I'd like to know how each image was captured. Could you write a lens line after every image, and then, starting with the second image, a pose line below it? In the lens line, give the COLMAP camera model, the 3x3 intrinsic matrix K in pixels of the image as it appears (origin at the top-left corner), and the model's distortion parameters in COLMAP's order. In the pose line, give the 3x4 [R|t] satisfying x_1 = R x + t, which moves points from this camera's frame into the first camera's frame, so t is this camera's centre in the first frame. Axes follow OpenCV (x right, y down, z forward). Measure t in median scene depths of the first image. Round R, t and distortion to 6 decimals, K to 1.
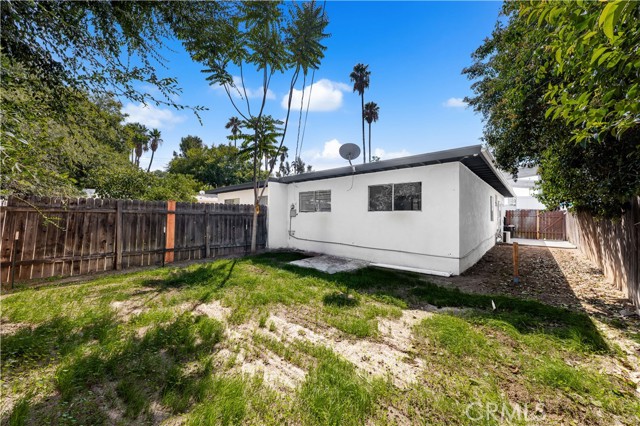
lens RADIAL K [[236.2, 0, 320.0], [0, 236.2, 213.0], [0, 0, 1]] dist [0.000140, 0.000187]
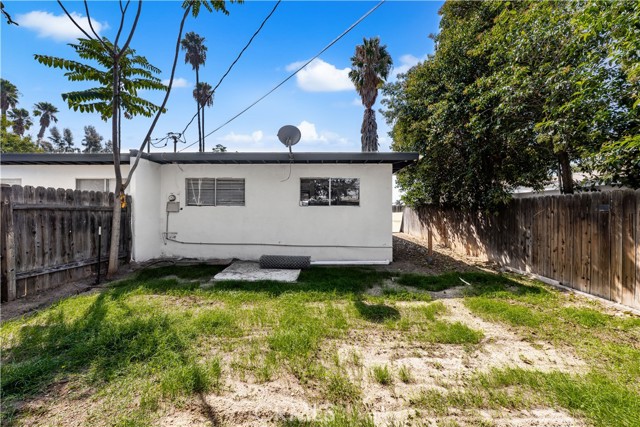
lens RADIAL K [[236.2, 0, 320.0], [0, 236.2, 213.5], [0, 0, 1]] dist [0.000140, 0.000187]
pose [[0.757888, -0.008962, 0.652323, -0.276933], [-0.007307, 0.999726, 0.022224, 0.000751], [-0.652343, -0.021610, 0.757615, 0.218738]]
